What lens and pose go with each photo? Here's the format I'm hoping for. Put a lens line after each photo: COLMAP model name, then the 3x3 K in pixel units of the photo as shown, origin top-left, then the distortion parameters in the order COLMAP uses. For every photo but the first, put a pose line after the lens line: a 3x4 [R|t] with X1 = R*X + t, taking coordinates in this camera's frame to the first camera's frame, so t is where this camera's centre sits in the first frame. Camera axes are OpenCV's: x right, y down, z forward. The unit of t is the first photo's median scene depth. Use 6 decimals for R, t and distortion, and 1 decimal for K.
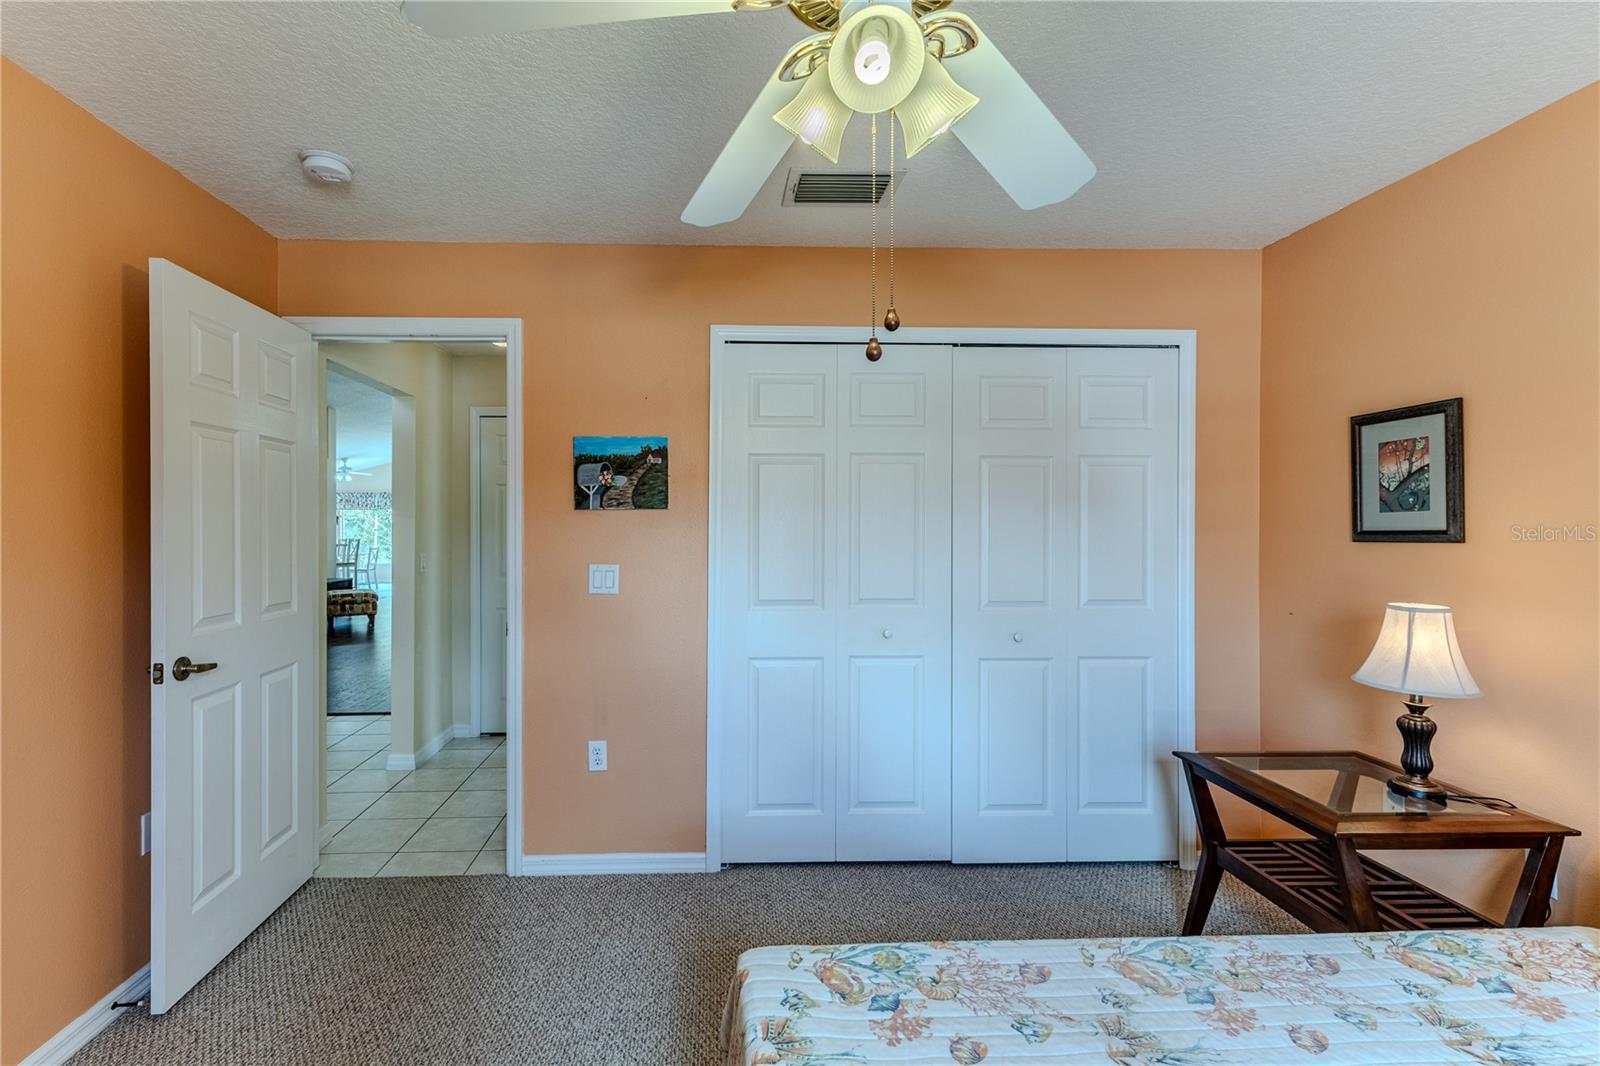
lens RADIAL K [[697.8, 0, 802.9], [0, 697.8, 527.1], [0, 0, 1]] dist [0.010936, -0.000340]
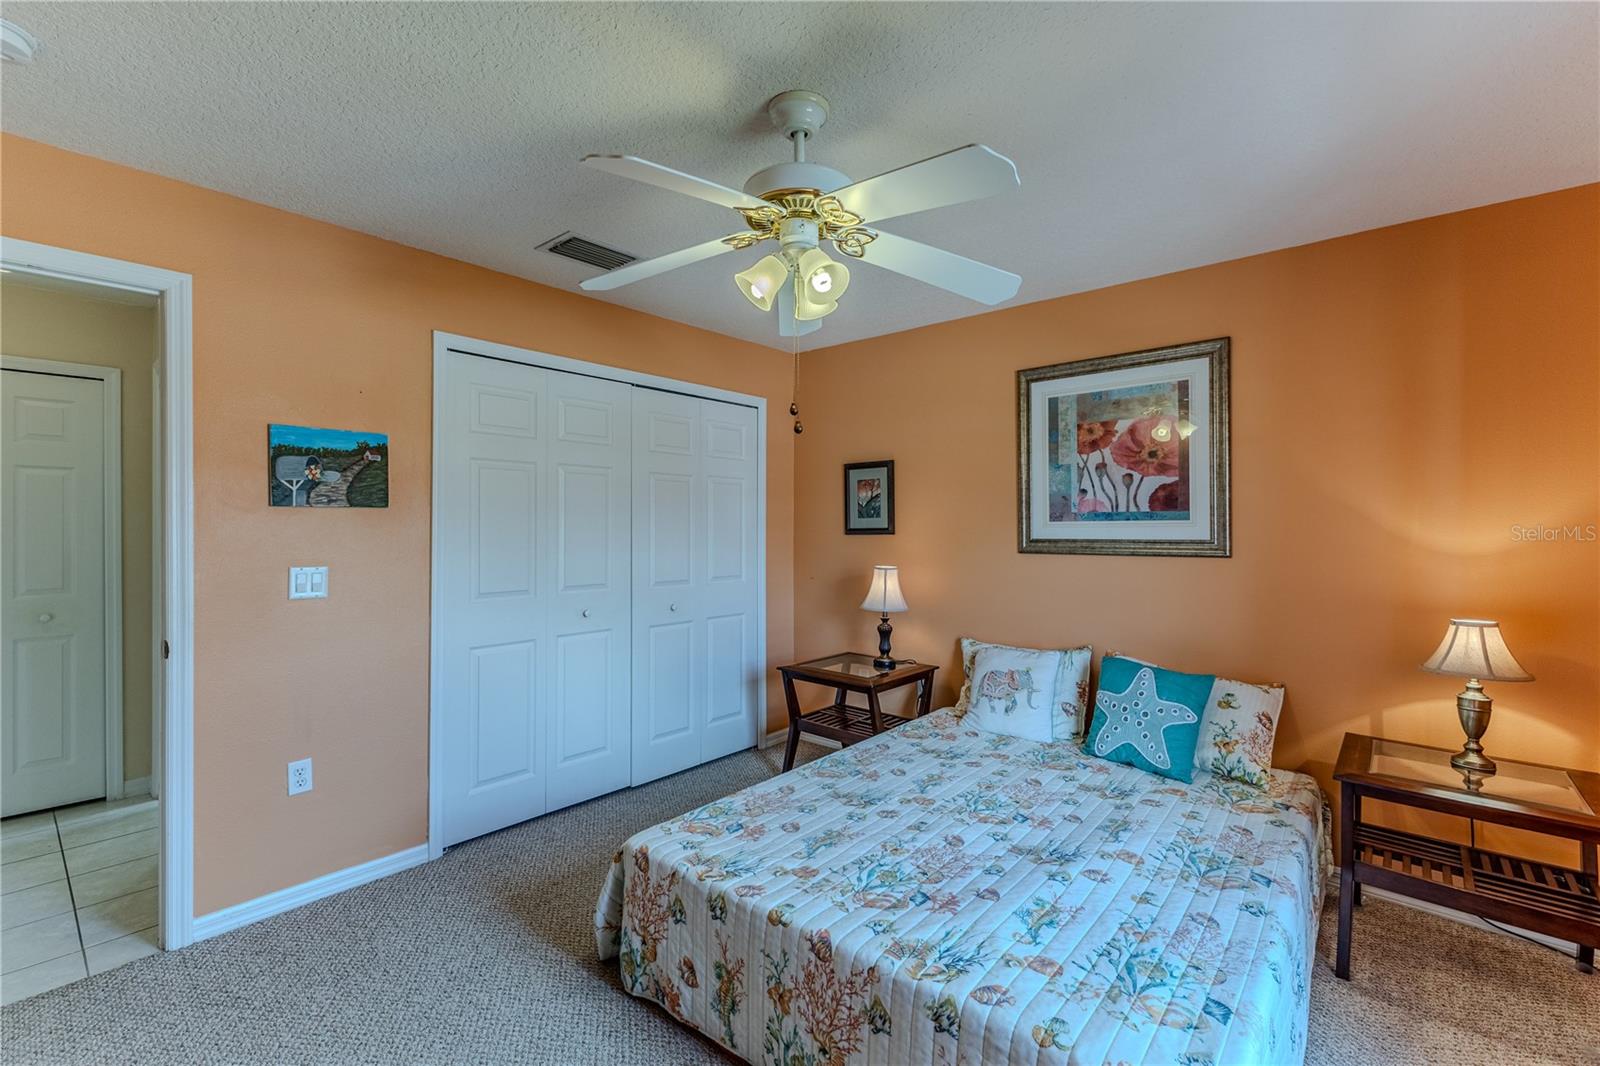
lens RADIAL K [[697.8, 0, 792.5], [0, 697.8, 529.4], [0, 0, 1]] dist [0.010936, -0.000340]
pose [[0.683326, -0.002809, 0.730108, -0.527915], [-0.000811, 0.999989, 0.004606, -0.000297], [-0.730113, -0.003739, 0.683317, -0.094504]]
